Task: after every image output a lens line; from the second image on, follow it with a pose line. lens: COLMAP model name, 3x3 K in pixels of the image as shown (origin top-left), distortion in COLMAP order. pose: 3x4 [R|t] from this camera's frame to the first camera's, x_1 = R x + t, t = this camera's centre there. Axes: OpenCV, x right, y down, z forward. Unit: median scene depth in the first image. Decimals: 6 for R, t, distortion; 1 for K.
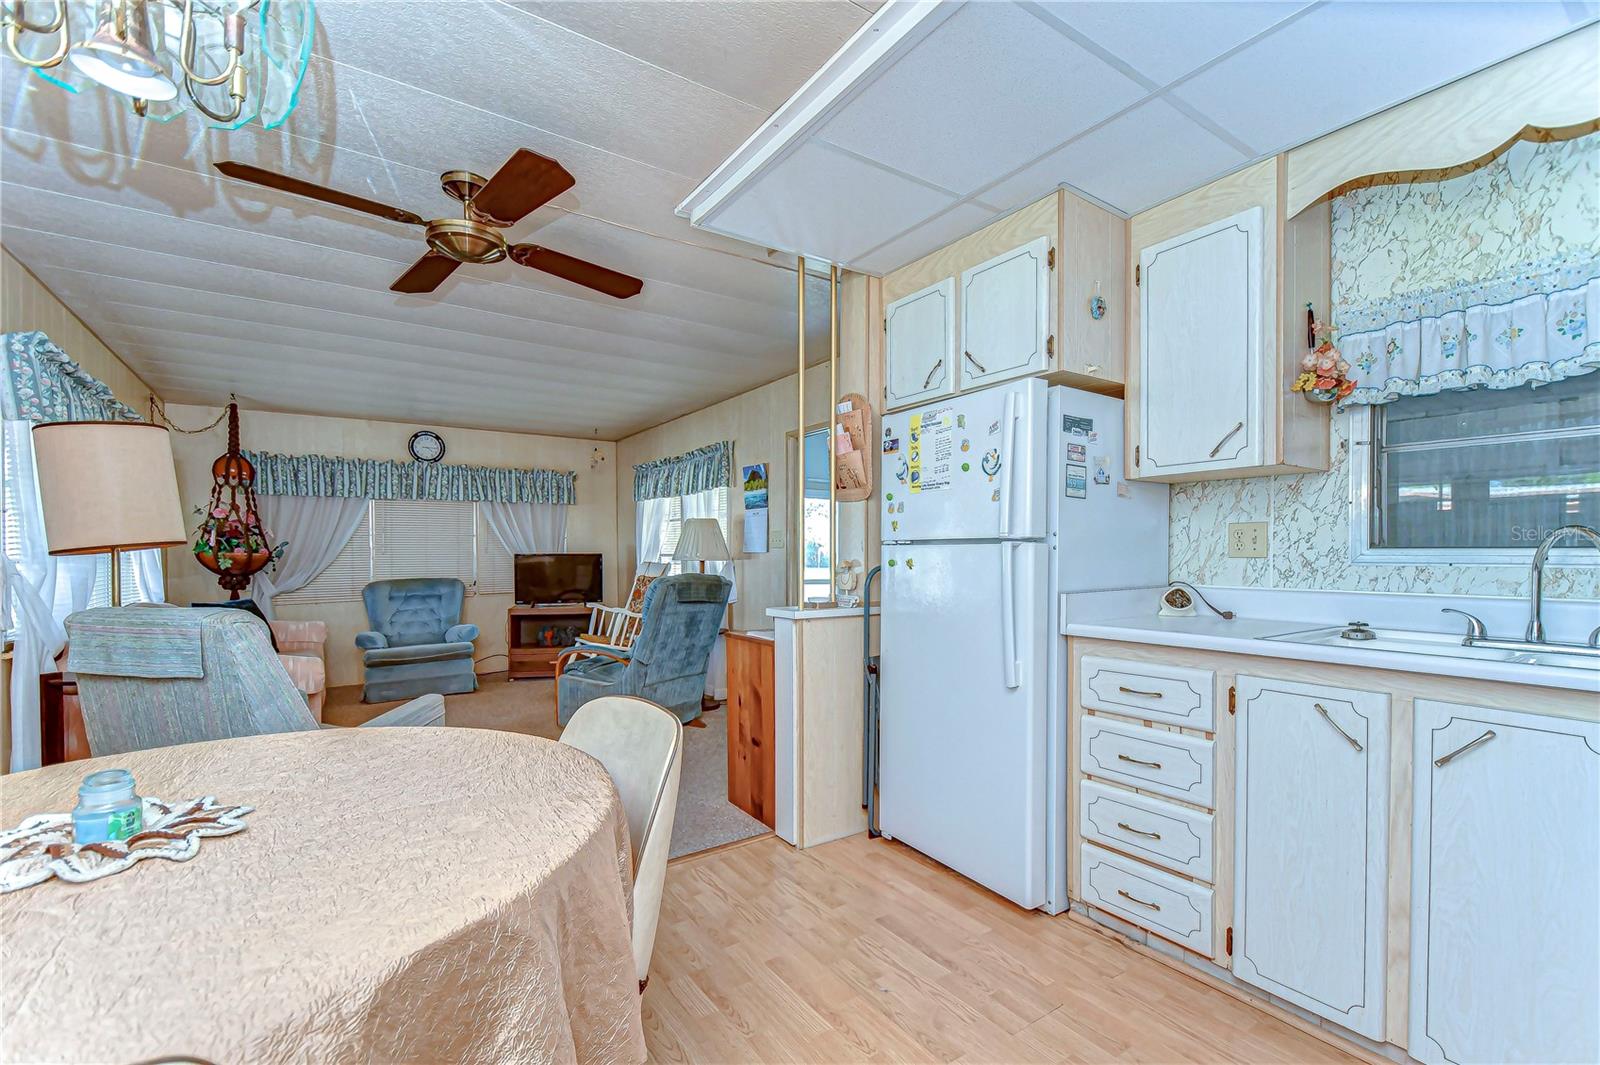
lens RADIAL K [[695.9, 0, 797.7], [0, 695.9, 563.8], [0, 0, 1]] dist [0.012923, -0.010472]
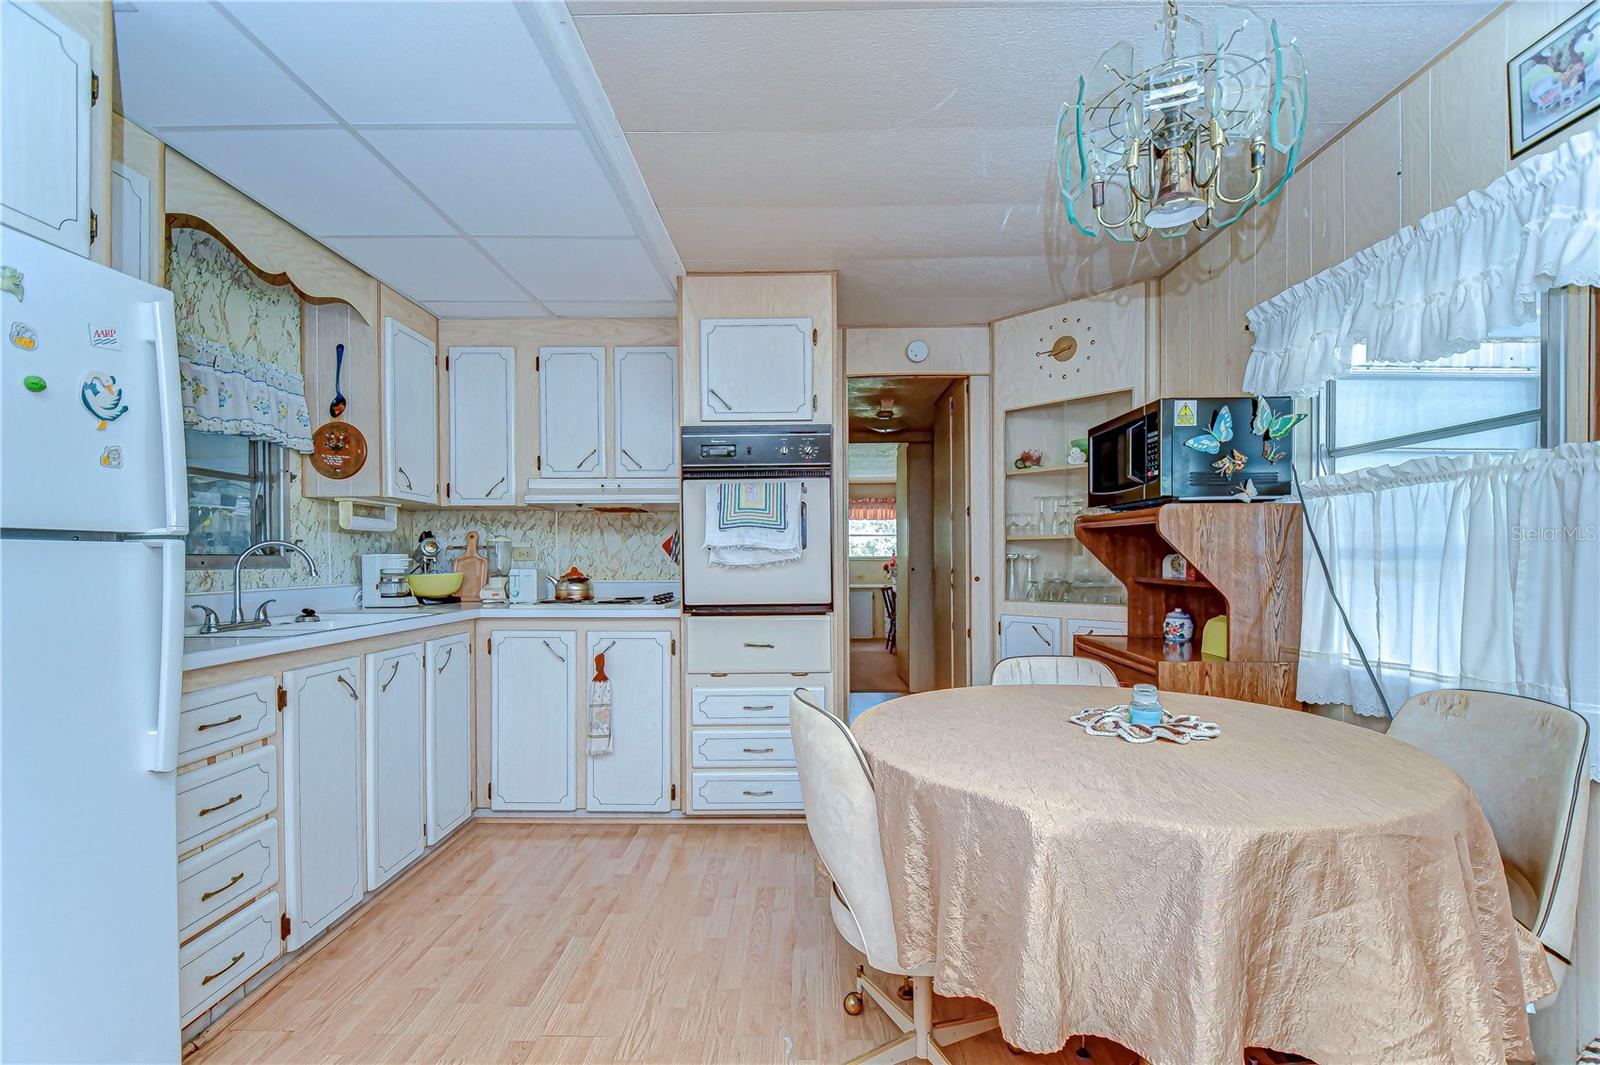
lens RADIAL K [[695.9, 0, 797.7], [0, 695.9, 563.8], [0, 0, 1]] dist [0.012923, -0.010472]
pose [[-0.817711, -0.002046, 0.575626, -0.509169], [0.010431, 0.999777, 0.018372, -0.015461], [-0.575535, 0.021027, -0.817507, 1.151823]]
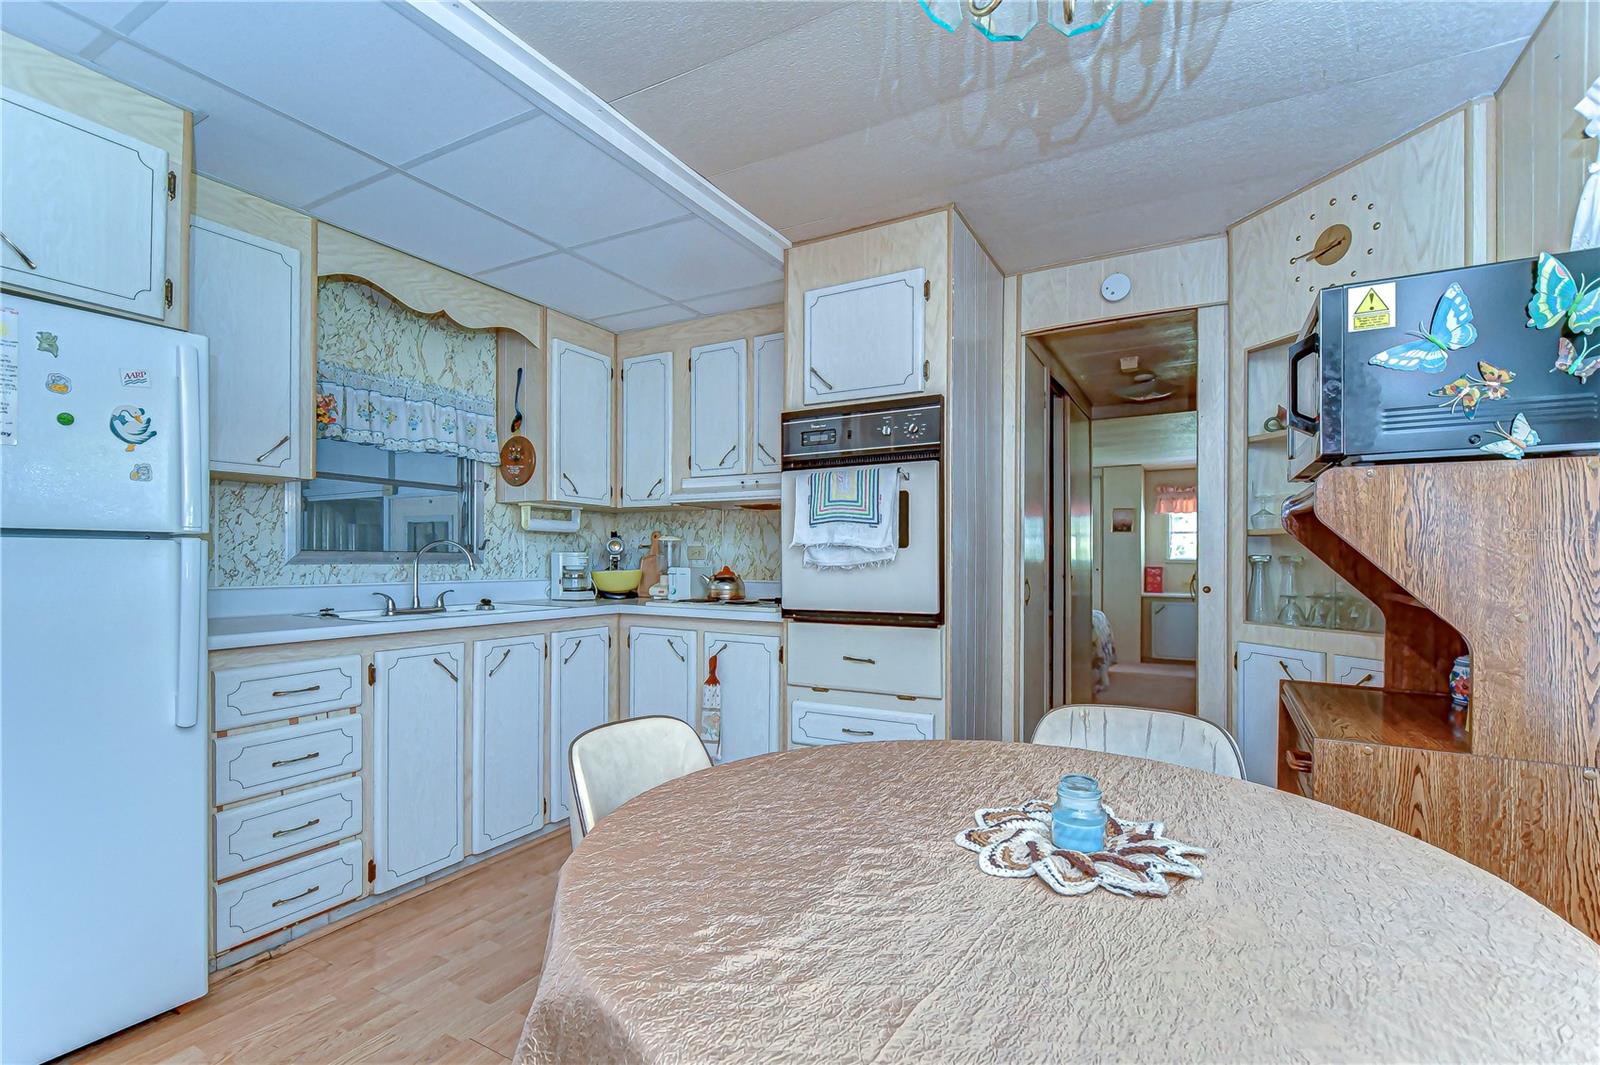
lens RADIAL K [[713.5, 0, 799.4], [0, 713.5, 562.3], [0, 0, 1]] dist [0.013410, -0.012160]
pose [[-0.445683, -0.006768, 0.895165, -0.687654], [0.006109, 0.999925, 0.010602, -0.009107], [-0.895170, 0.010193, -0.445609, 0.723904]]
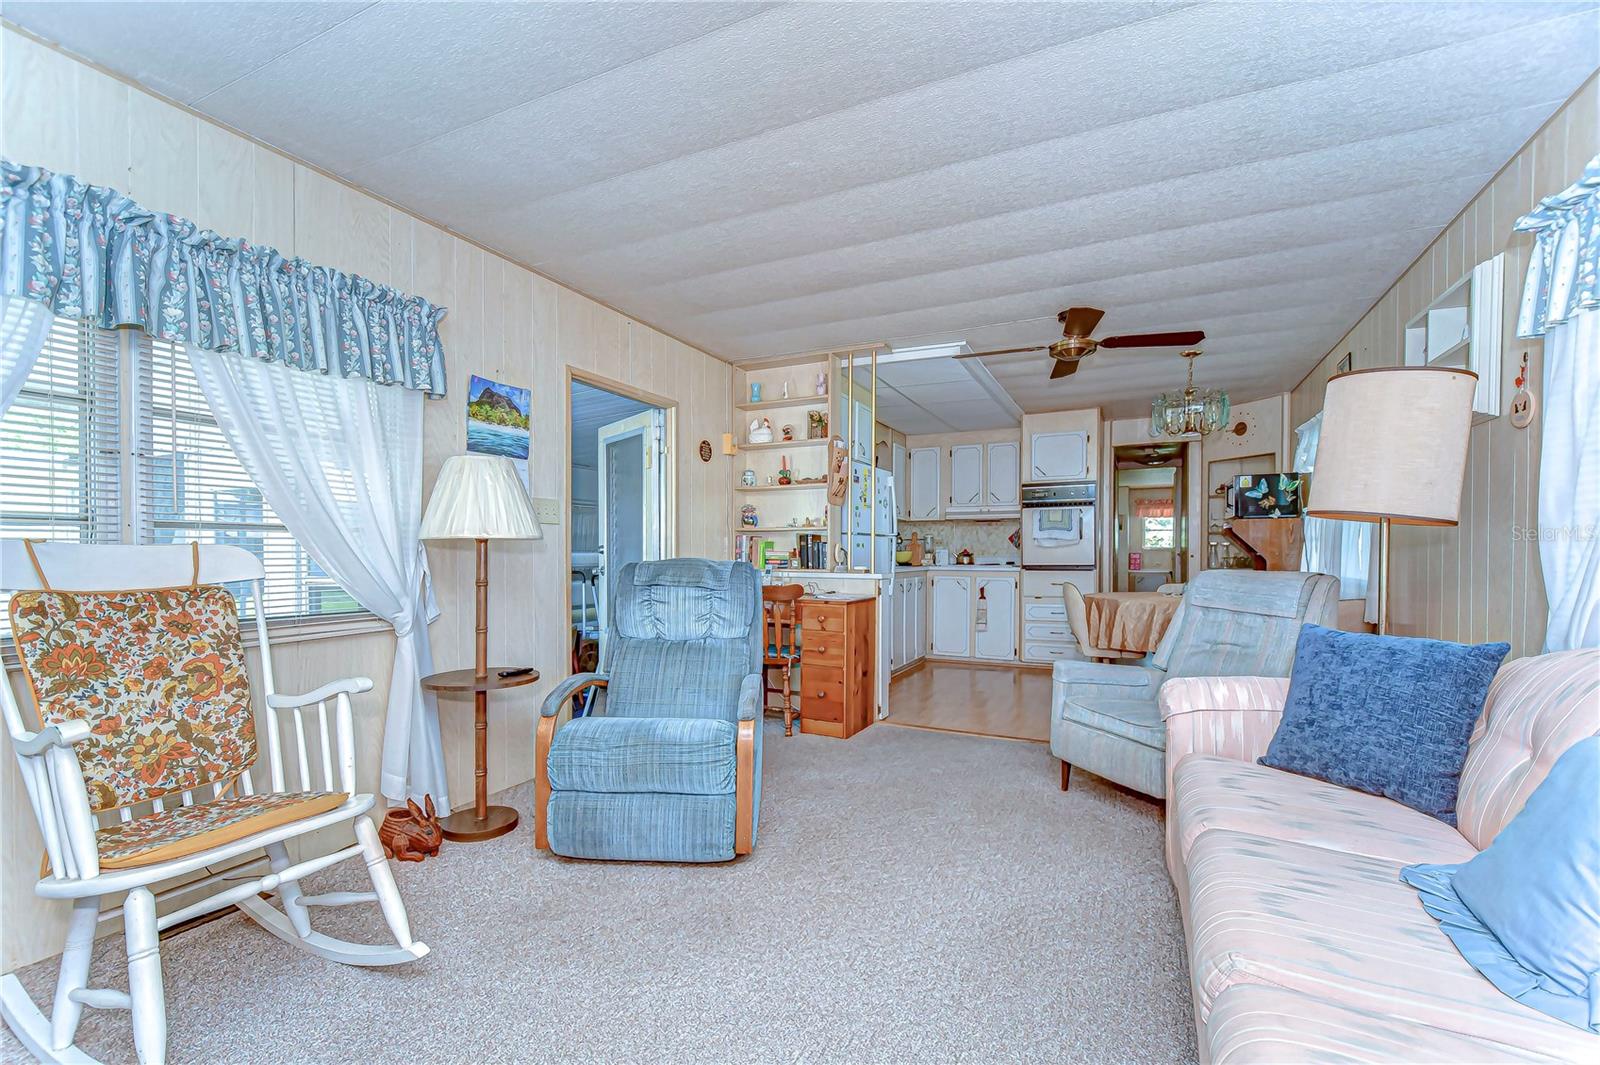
lens RADIAL K [[695.9, 0, 797.7], [0, 695.9, 563.8], [0, 0, 1]] dist [0.012923, -0.010472]
pose [[-0.496397, -0.013618, 0.867989, -1.622130], [0.009286, 0.999736, 0.020996, 0.009874], [-0.868046, 0.018483, -0.496140, 2.441847]]
